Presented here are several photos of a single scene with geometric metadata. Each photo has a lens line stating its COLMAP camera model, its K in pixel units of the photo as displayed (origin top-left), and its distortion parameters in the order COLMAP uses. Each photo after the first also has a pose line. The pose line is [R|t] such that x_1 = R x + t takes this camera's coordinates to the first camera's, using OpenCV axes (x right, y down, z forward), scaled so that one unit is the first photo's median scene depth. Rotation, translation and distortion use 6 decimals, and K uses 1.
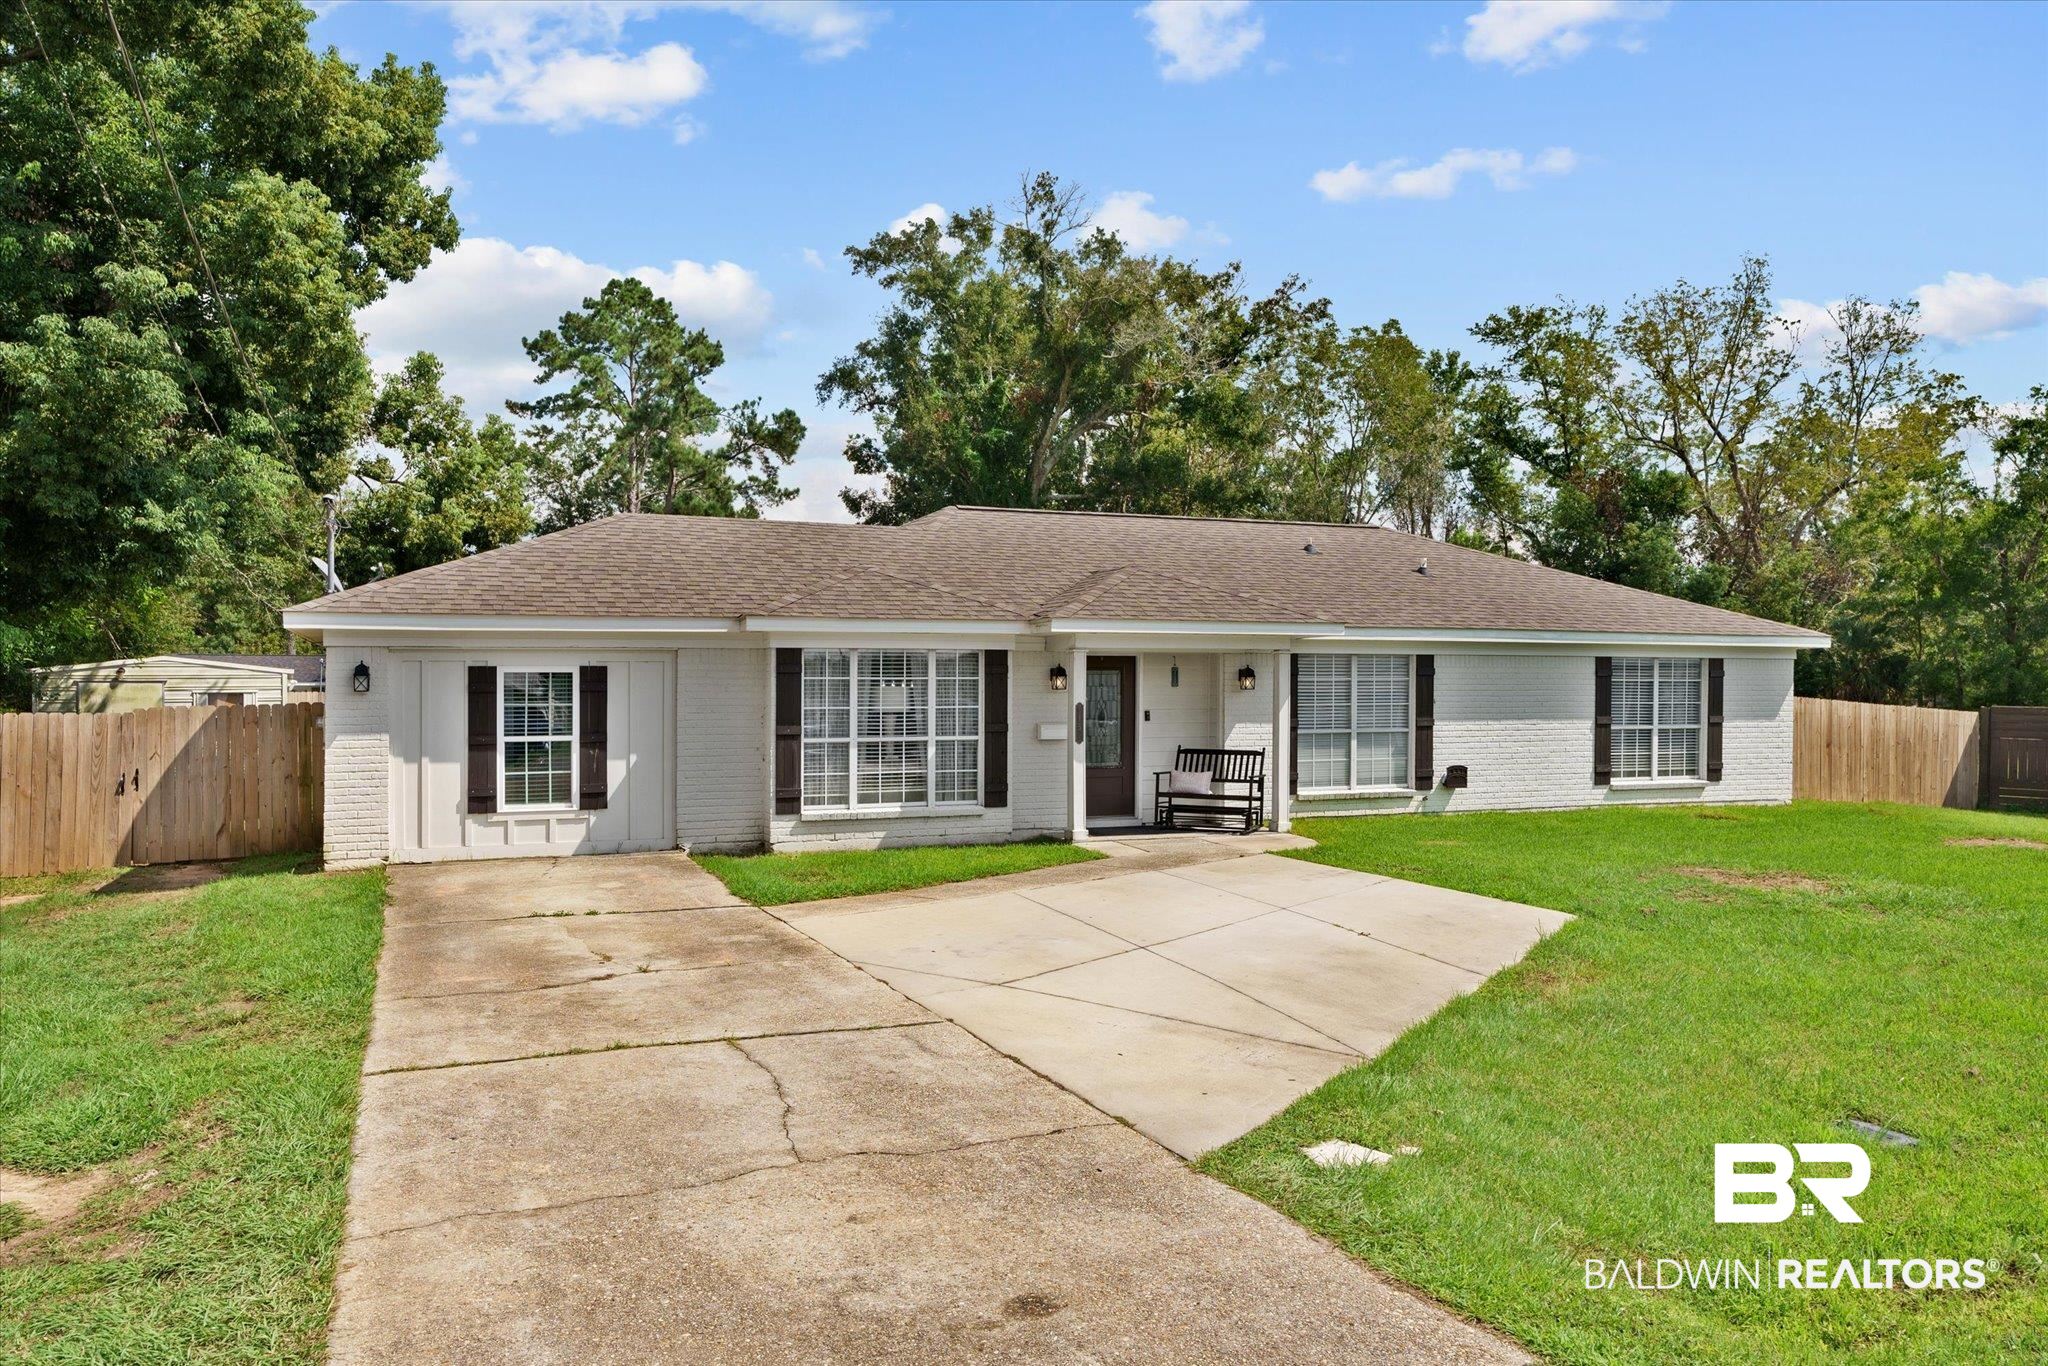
lens RADIAL K [[1422.7, 0, 1019.5], [0, 1422.7, 751.1], [0, 0, 1]] dist [-0.000011, 0.000573]
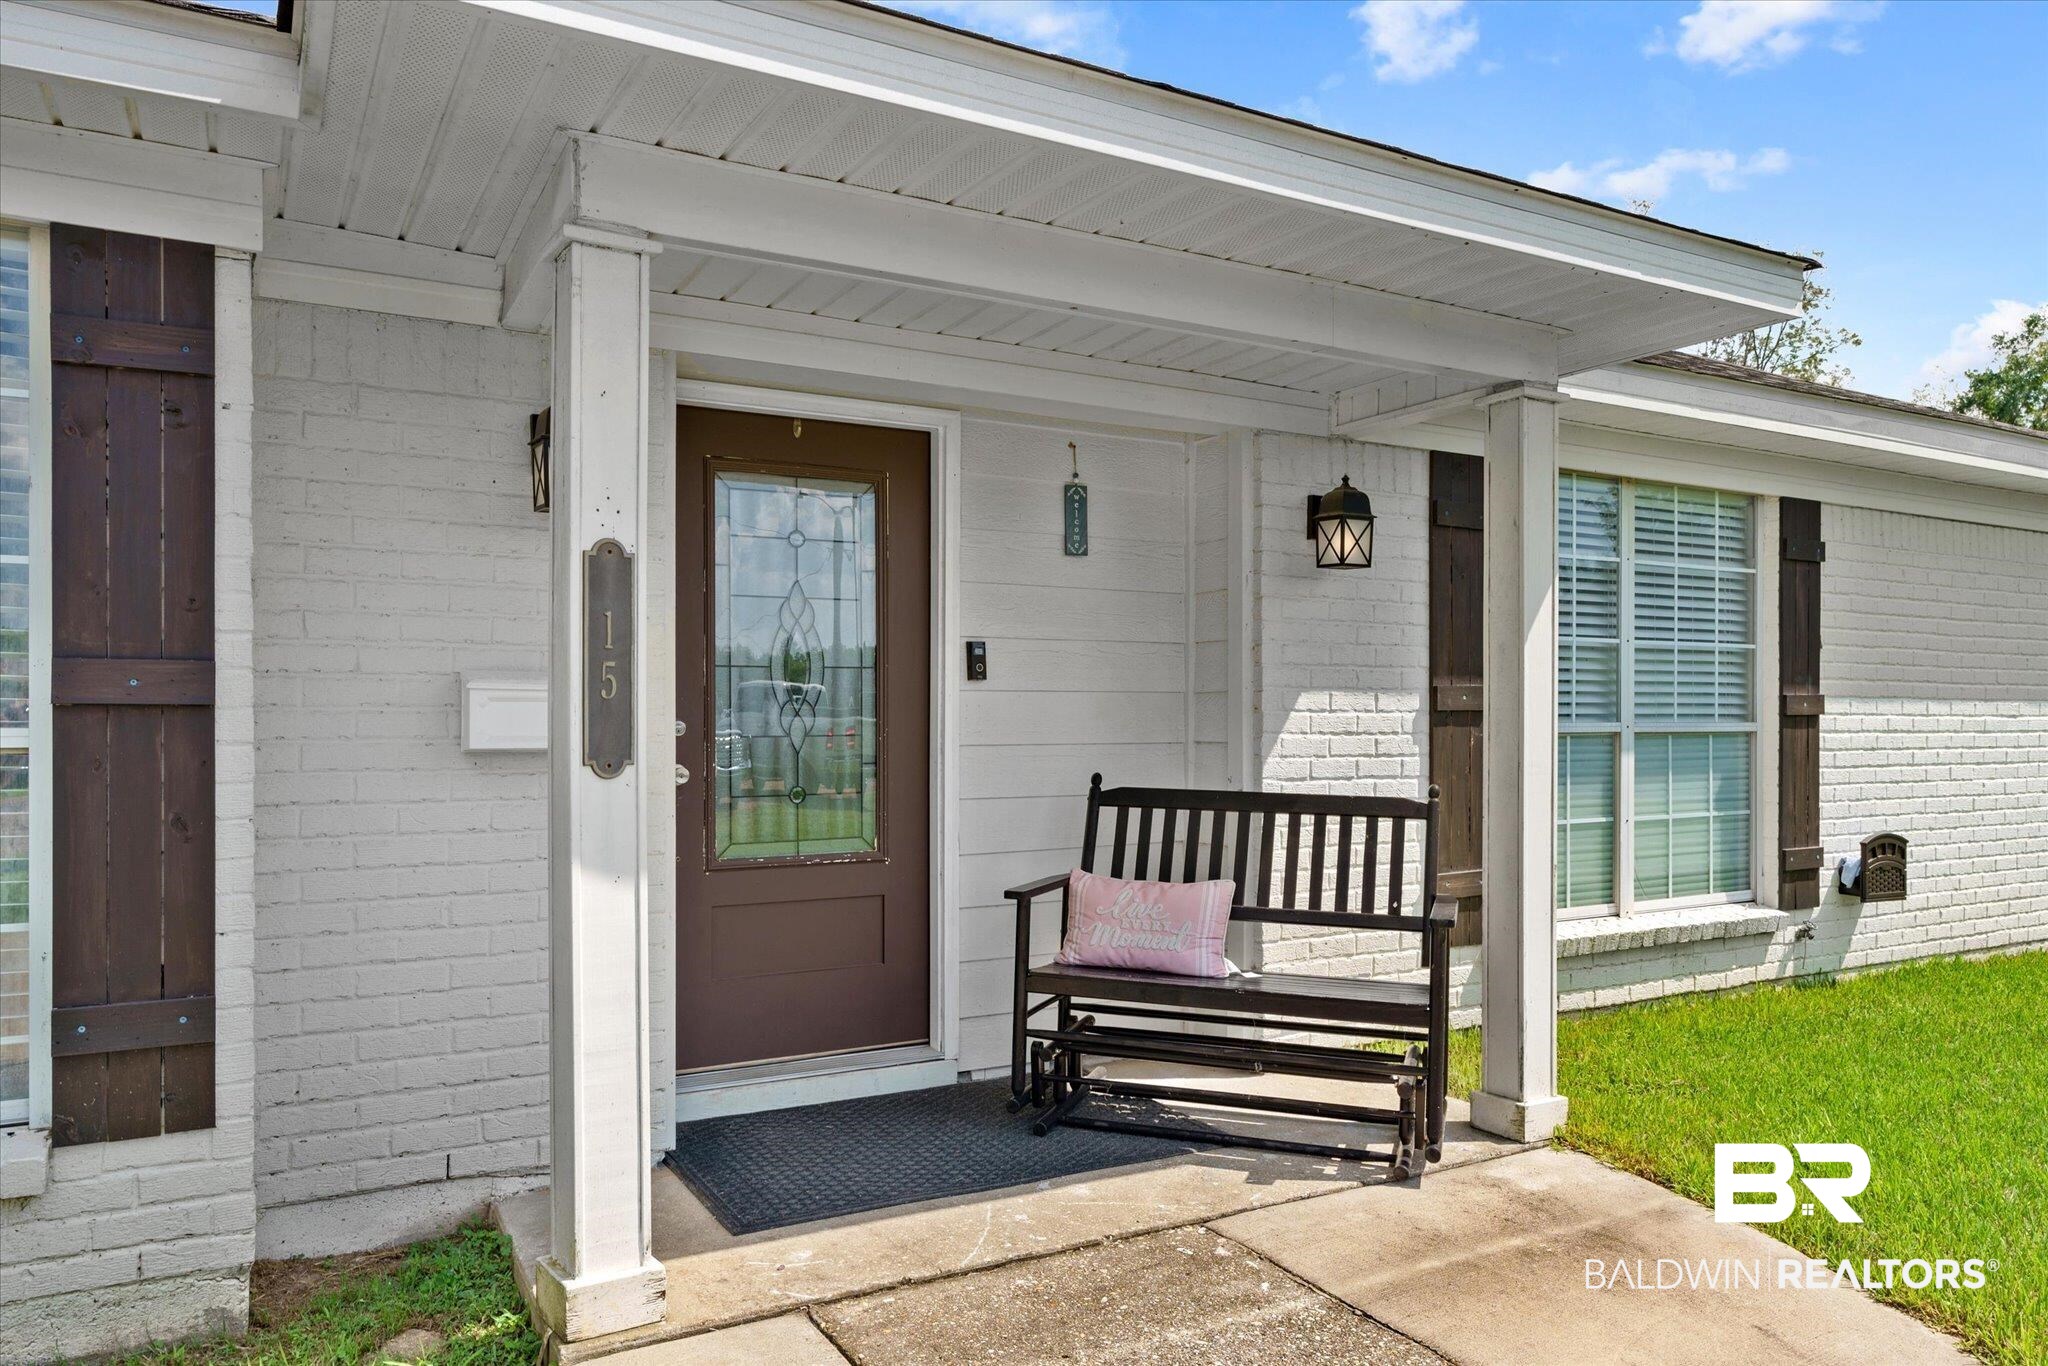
lens RADIAL K [[1422.7, 0, 1019.5], [0, 1422.7, 751.1], [0, 0, 1]] dist [-0.000011, 0.000573]
pose [[0.987875, 0.001308, 0.155246, 0.054497], [0.000827, 0.999906, -0.013685, -0.004765], [-0.155250, 0.013648, 0.987781, 0.702466]]
